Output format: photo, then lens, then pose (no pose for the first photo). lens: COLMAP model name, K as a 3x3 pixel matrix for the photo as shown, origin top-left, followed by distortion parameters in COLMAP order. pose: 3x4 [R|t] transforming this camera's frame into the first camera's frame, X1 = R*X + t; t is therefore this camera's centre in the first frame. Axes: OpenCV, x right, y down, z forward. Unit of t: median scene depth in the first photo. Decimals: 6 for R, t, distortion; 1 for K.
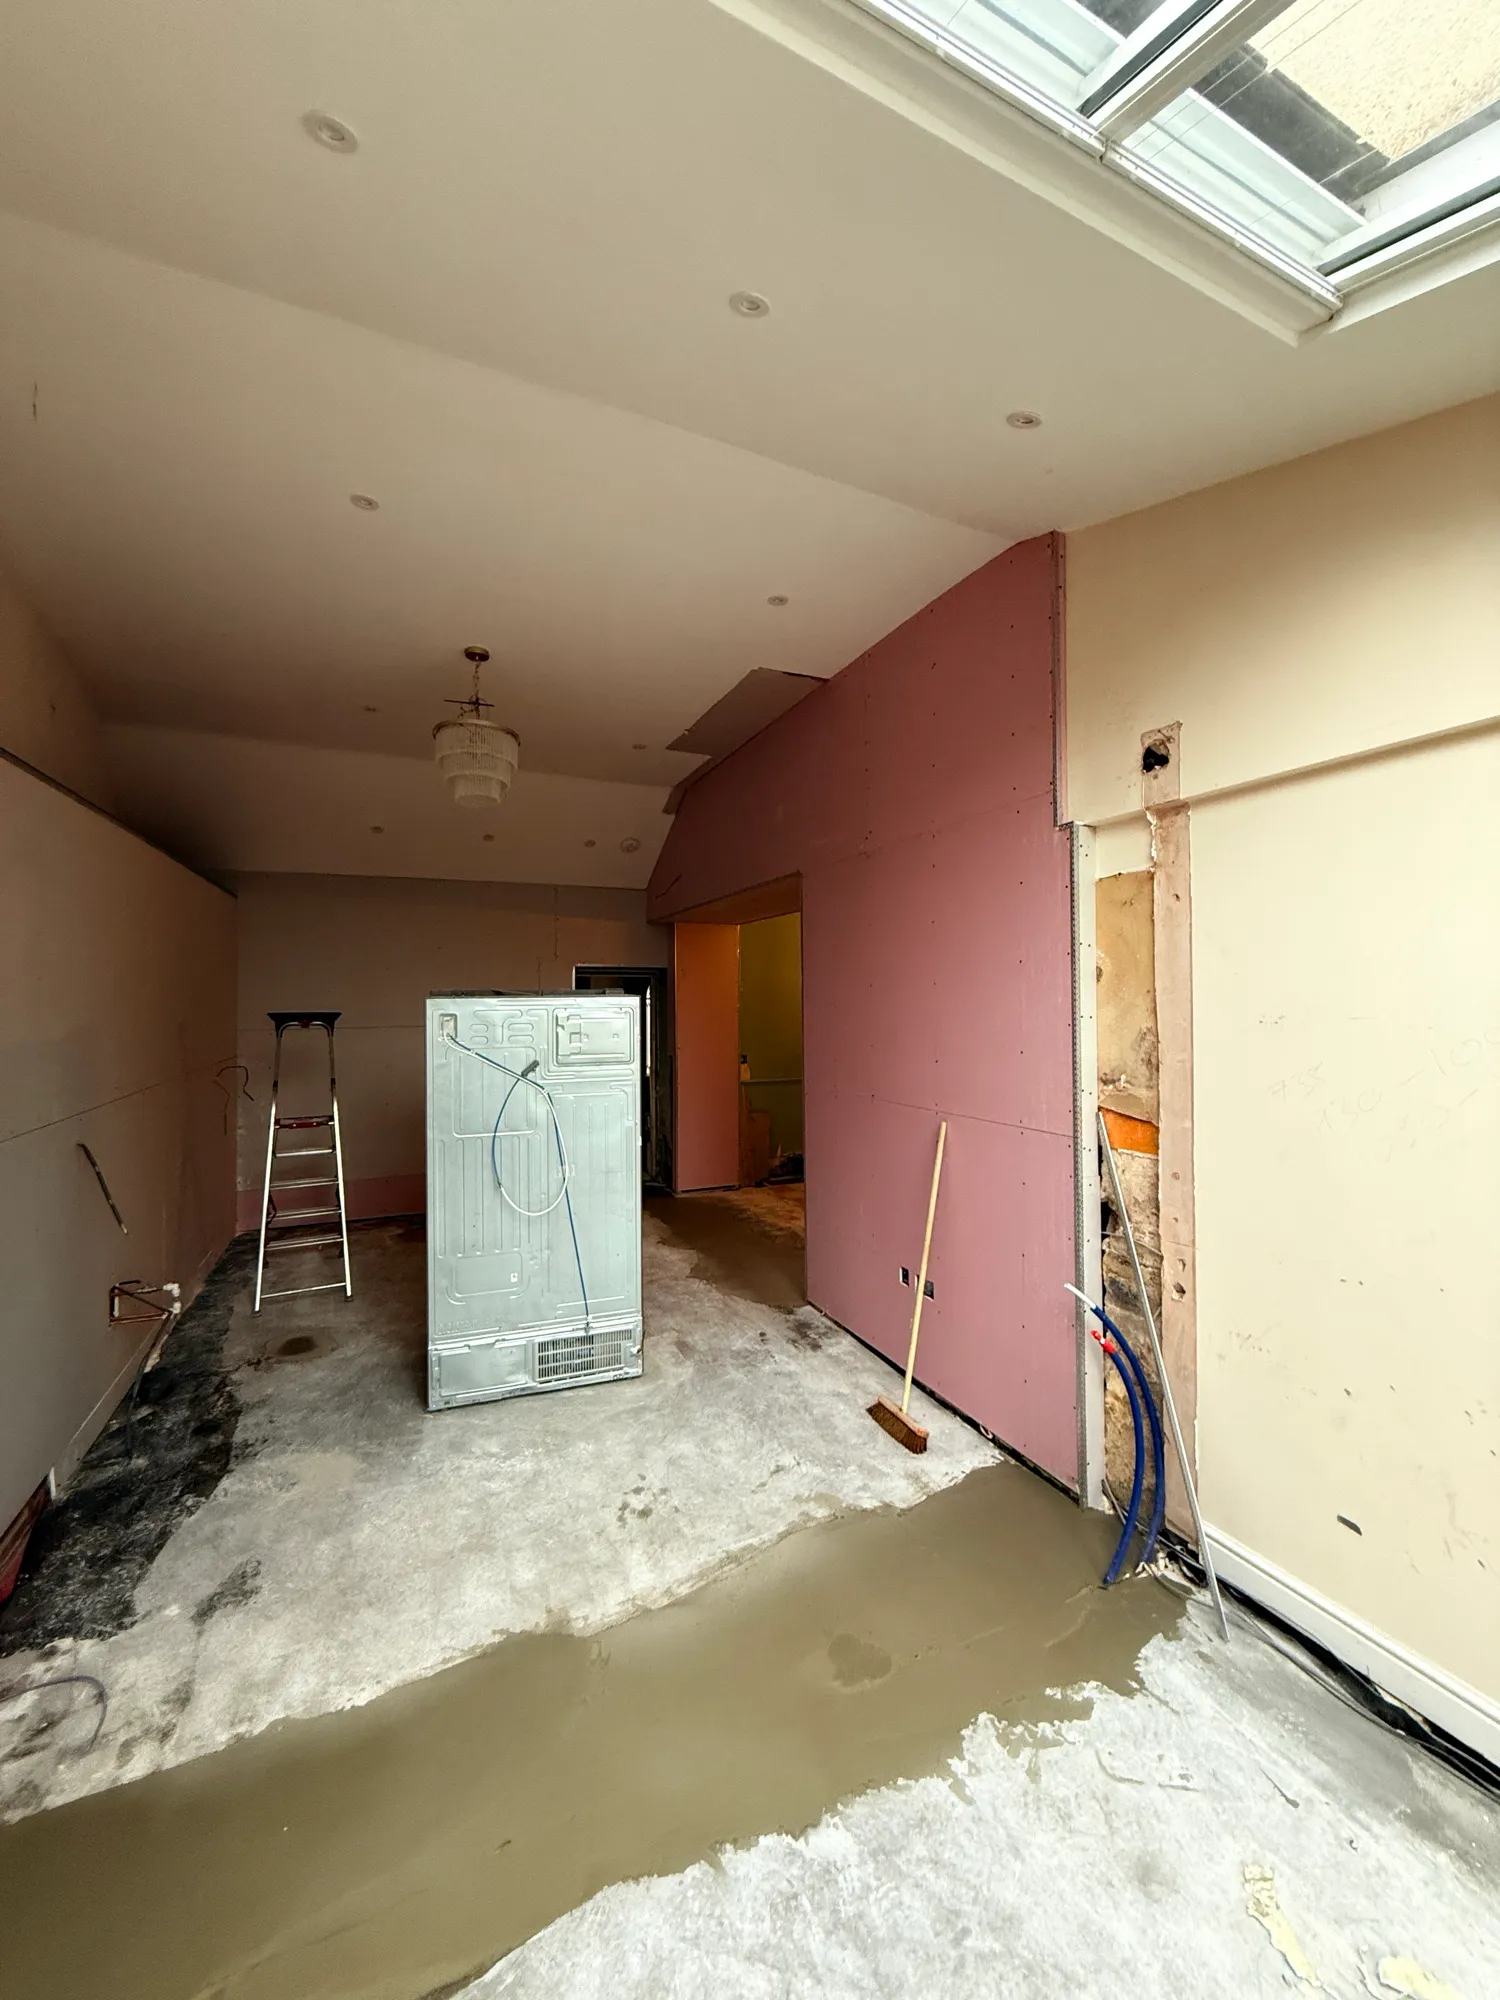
lens RADIAL K [[793.9, 0, 761.5], [0, 793.9, 991.7], [0, 0, 1]] dist [0.002456, -0.000092]
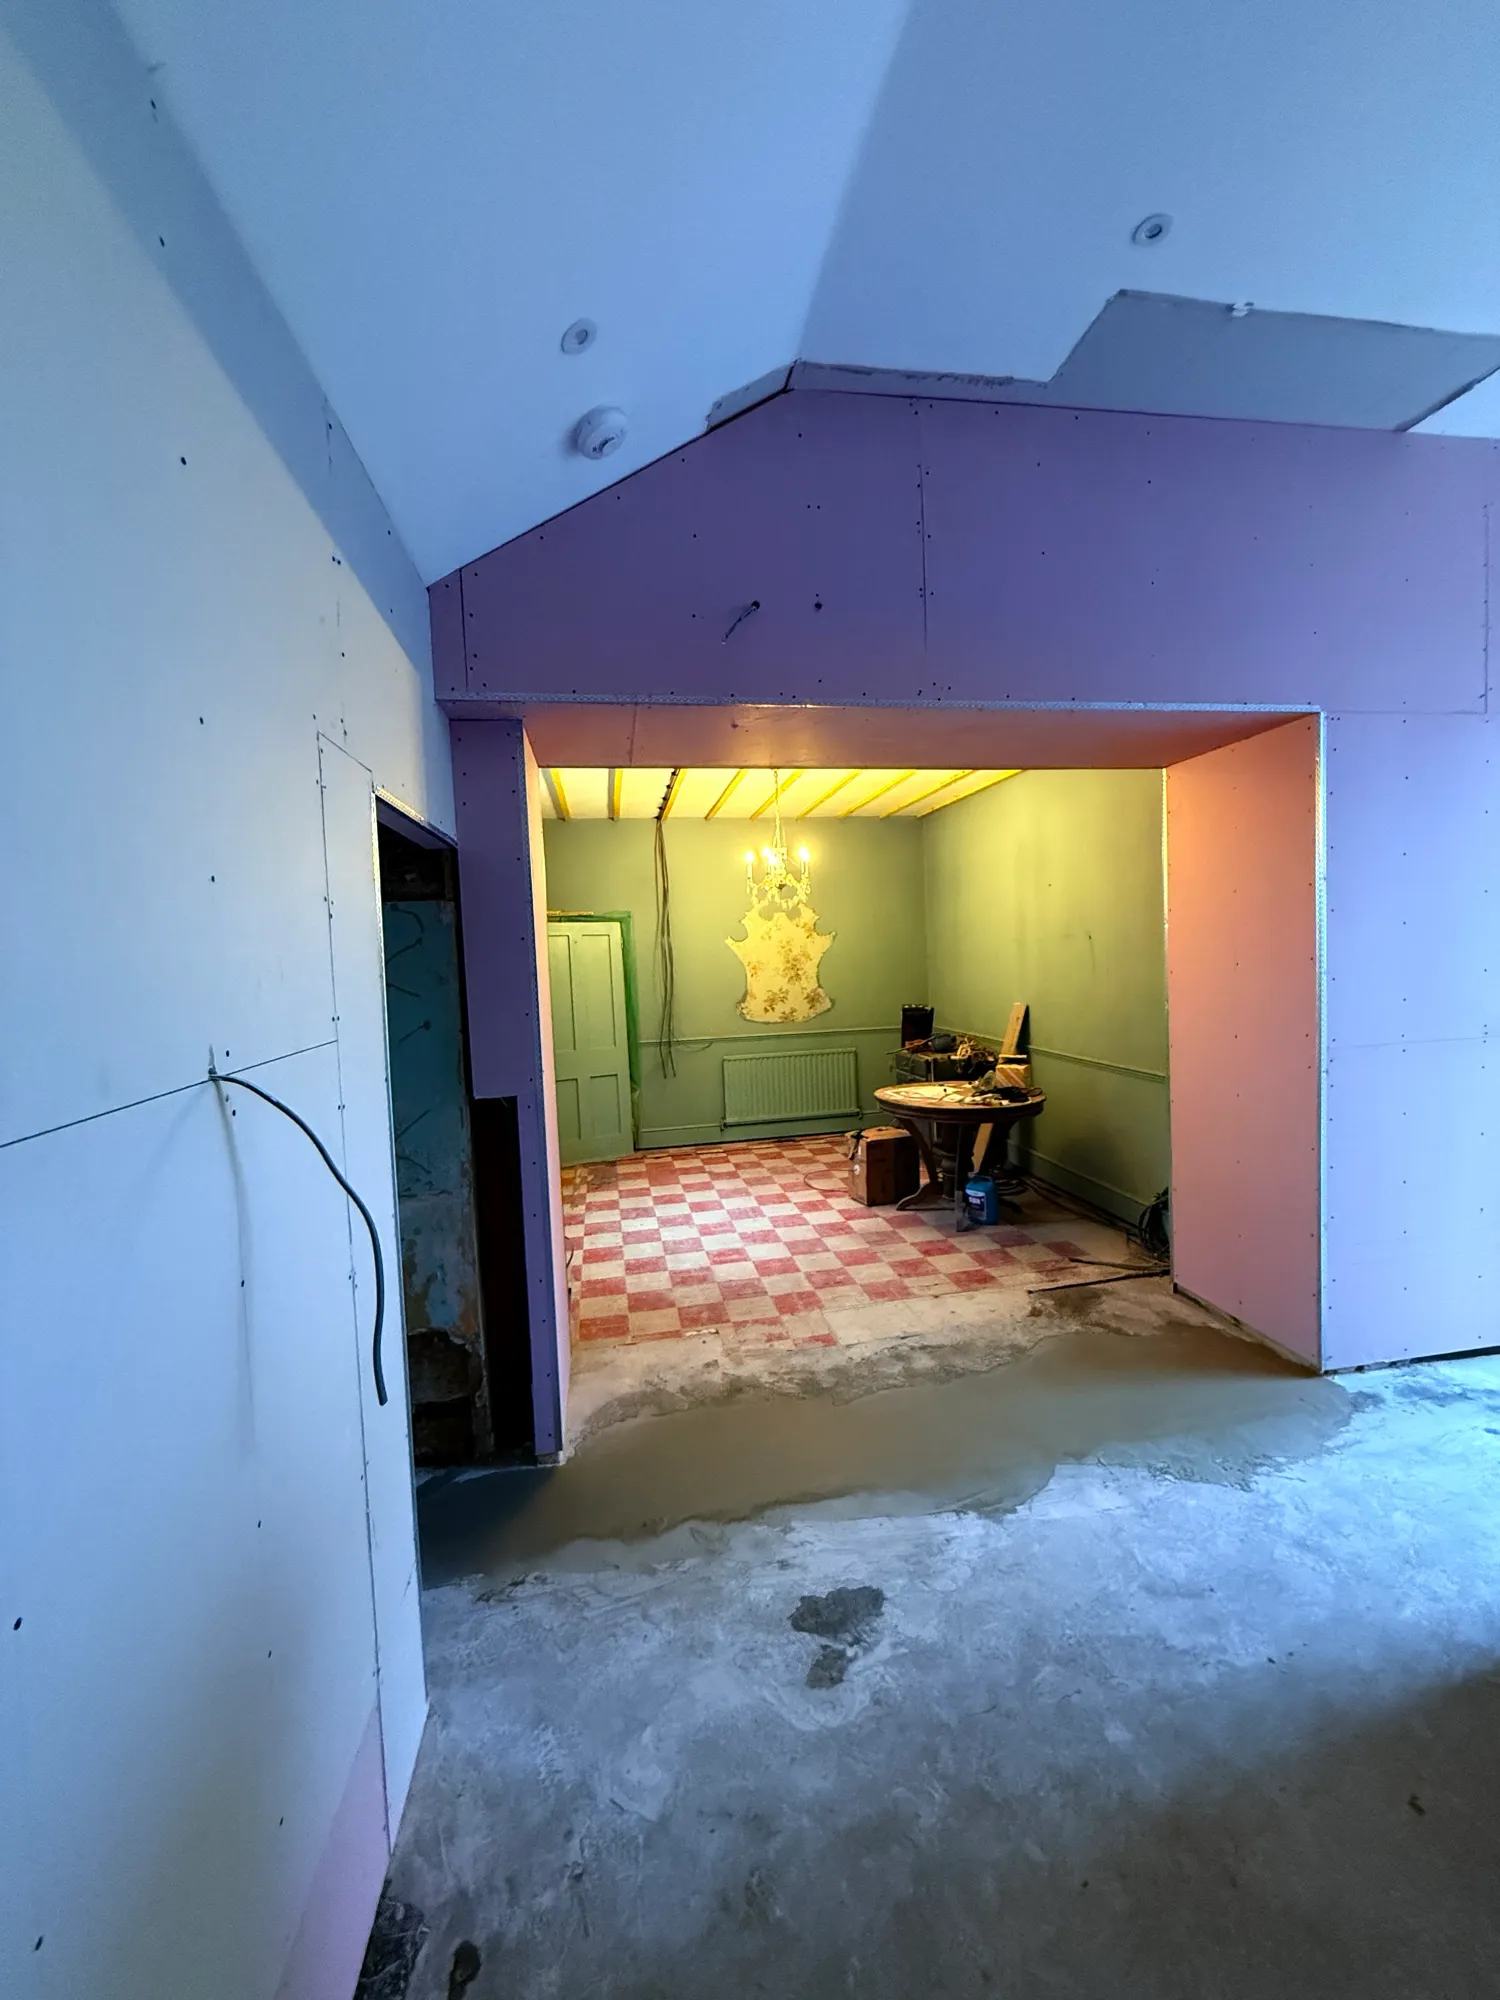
lens RADIAL K [[793.9, 0, 761.5], [0, 793.9, 991.7], [0, 0, 1]] dist [0.002456, -0.000092]
pose [[0.260192, -0.056814, 0.963884, -0.507512], [0.023833, 0.998341, 0.052412, 0.020107], [-0.965263, 0.009335, 0.261114, 0.947777]]
